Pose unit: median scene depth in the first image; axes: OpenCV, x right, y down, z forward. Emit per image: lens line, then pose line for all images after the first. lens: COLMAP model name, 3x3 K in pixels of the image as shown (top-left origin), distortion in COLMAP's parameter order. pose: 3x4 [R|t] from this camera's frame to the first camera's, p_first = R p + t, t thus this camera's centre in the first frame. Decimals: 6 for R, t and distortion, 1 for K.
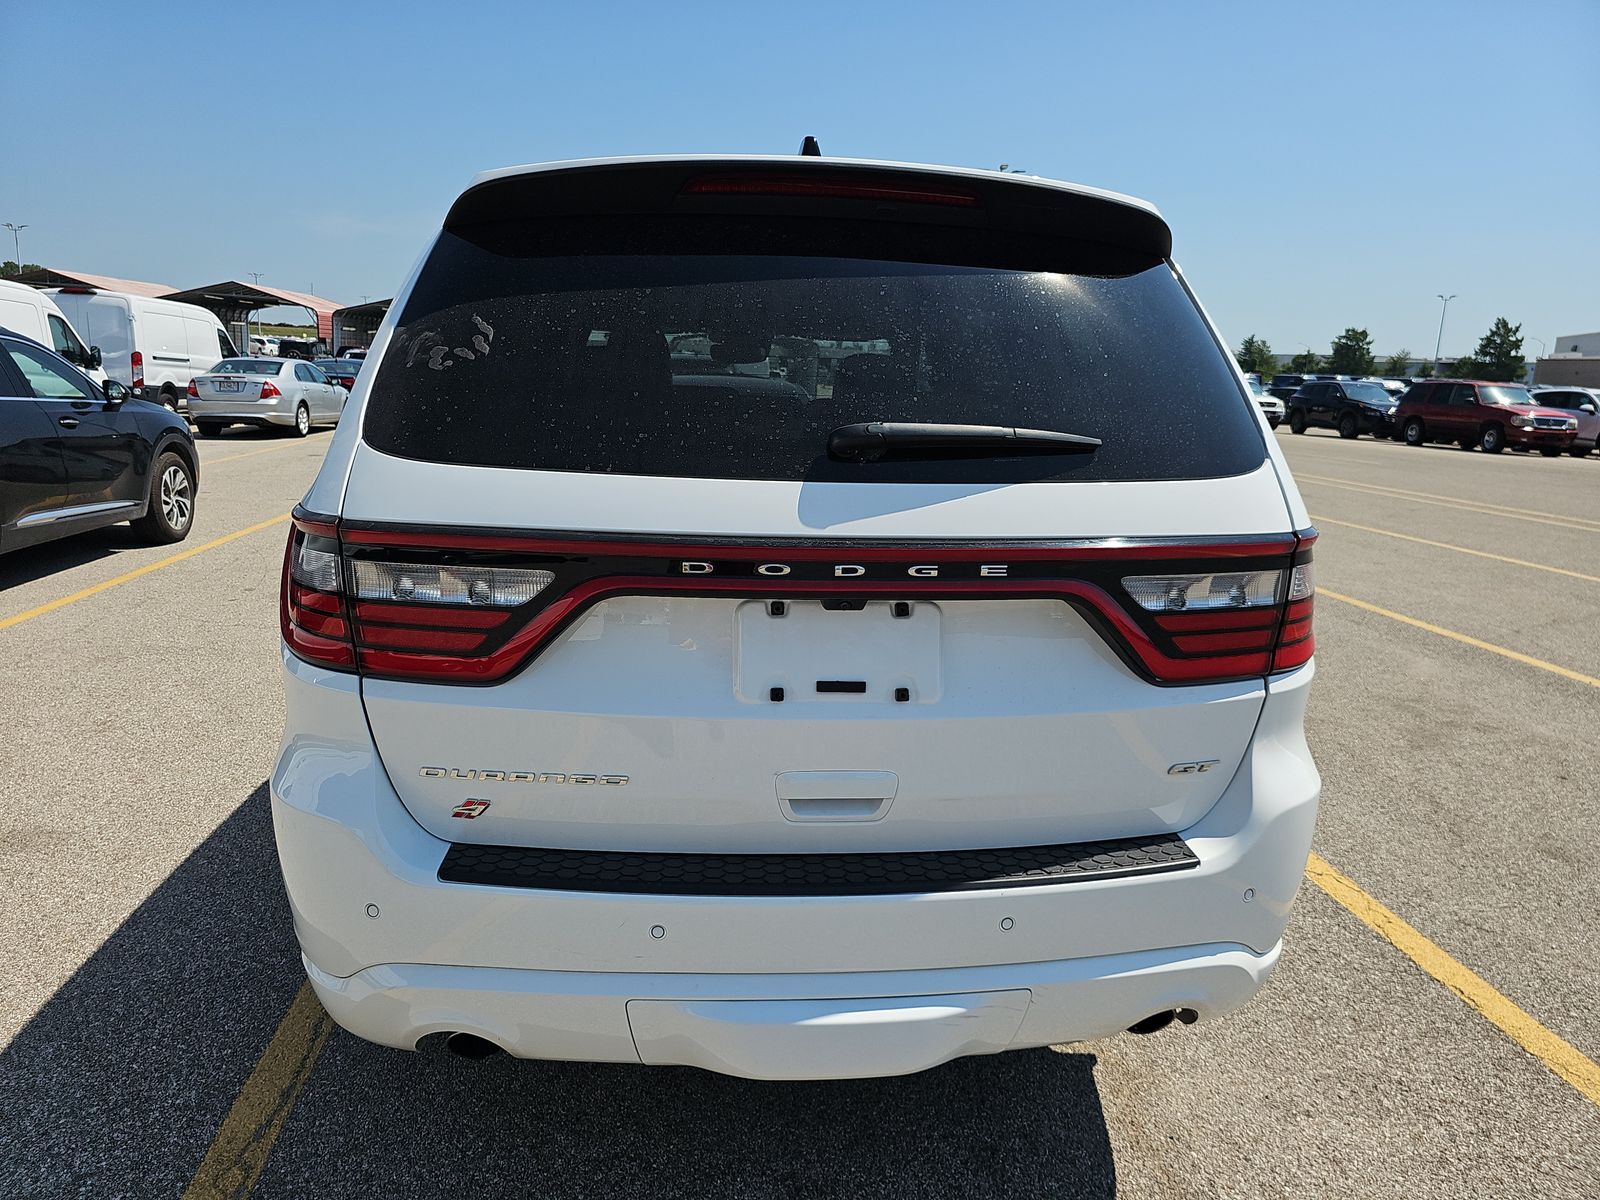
lens RADIAL K [[1039.9, 0, 763.3], [0, 1039.9, 604.2], [0, 0, 1]] dist [0.085059, -0.074829]
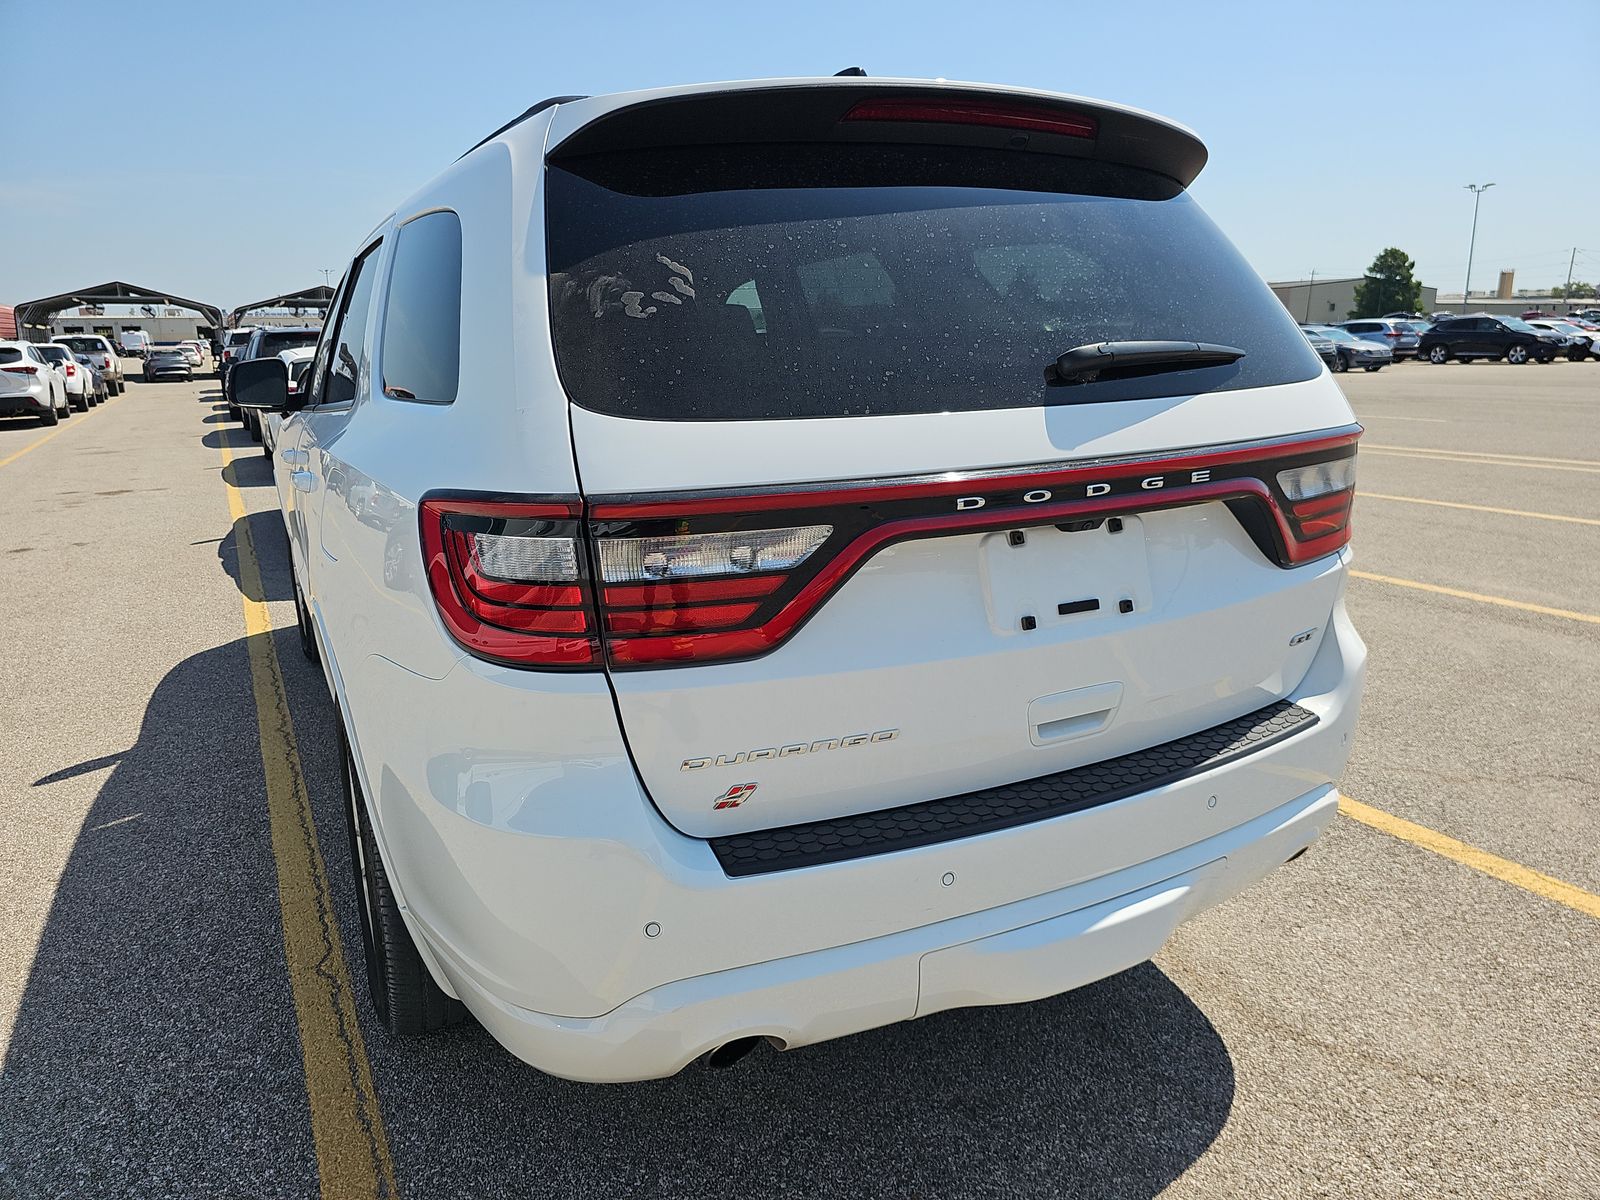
lens RADIAL K [[1039.9, 0, 763.3], [0, 1039.9, 604.2], [0, 0, 1]] dist [0.085059, -0.074829]
pose [[0.931105, -0.139441, 0.337046, -0.544381], [0.130553, 0.990229, 0.049015, -0.013415], [-0.340588, -0.001636, 0.940211, 0.132937]]
